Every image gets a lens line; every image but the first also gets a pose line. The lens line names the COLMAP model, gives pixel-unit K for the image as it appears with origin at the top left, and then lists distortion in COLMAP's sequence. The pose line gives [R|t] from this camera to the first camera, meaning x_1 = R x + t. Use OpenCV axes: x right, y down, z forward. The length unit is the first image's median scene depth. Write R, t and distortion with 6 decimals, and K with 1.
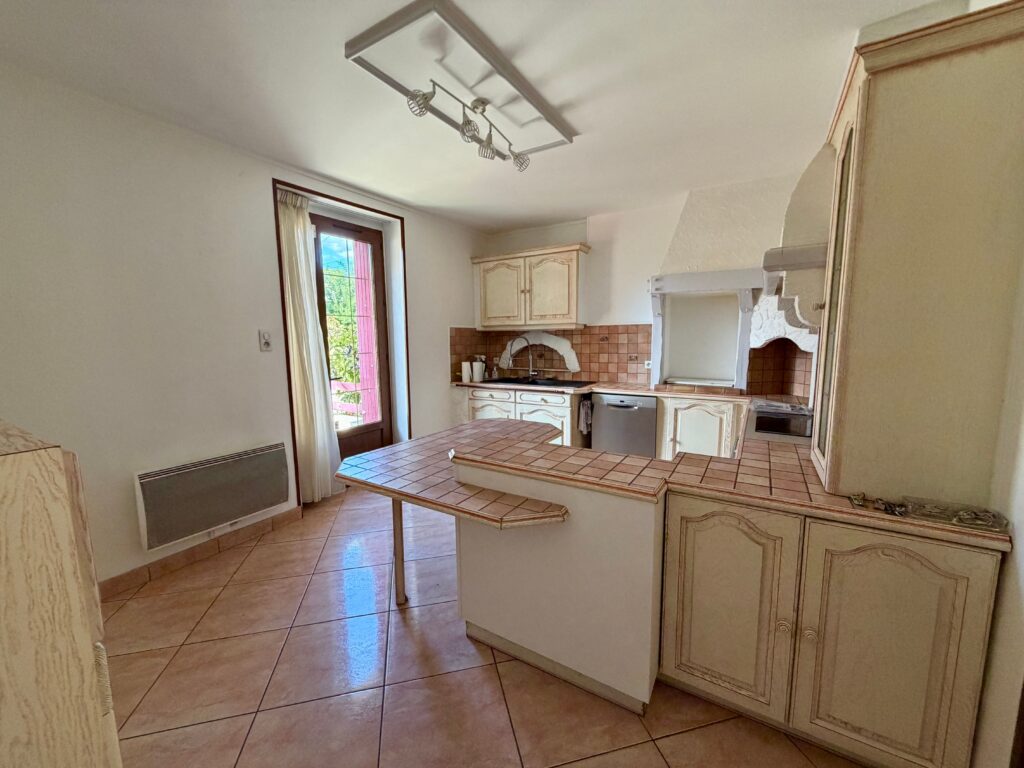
lens RADIAL K [[406.6, 0, 507.1], [0, 406.6, 386.0], [0, 0, 1]] dist [0.000268, 0.000252]
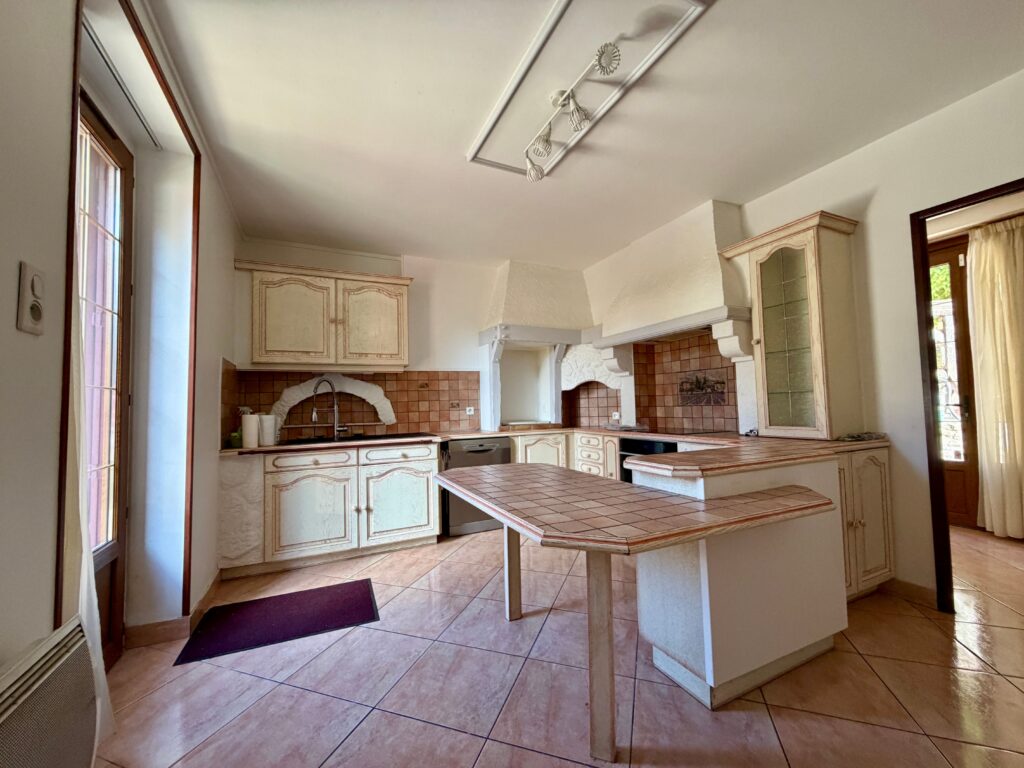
lens RADIAL K [[406.6, 0, 507.2], [0, 406.6, 387.1], [0, 0, 1]] dist [0.000268, 0.000252]
pose [[0.545133, 0.038489, 0.837466, -0.430787], [0.122539, 0.984559, -0.125014, 0.025980], [-0.829346, 0.170772, 0.531999, 0.355301]]
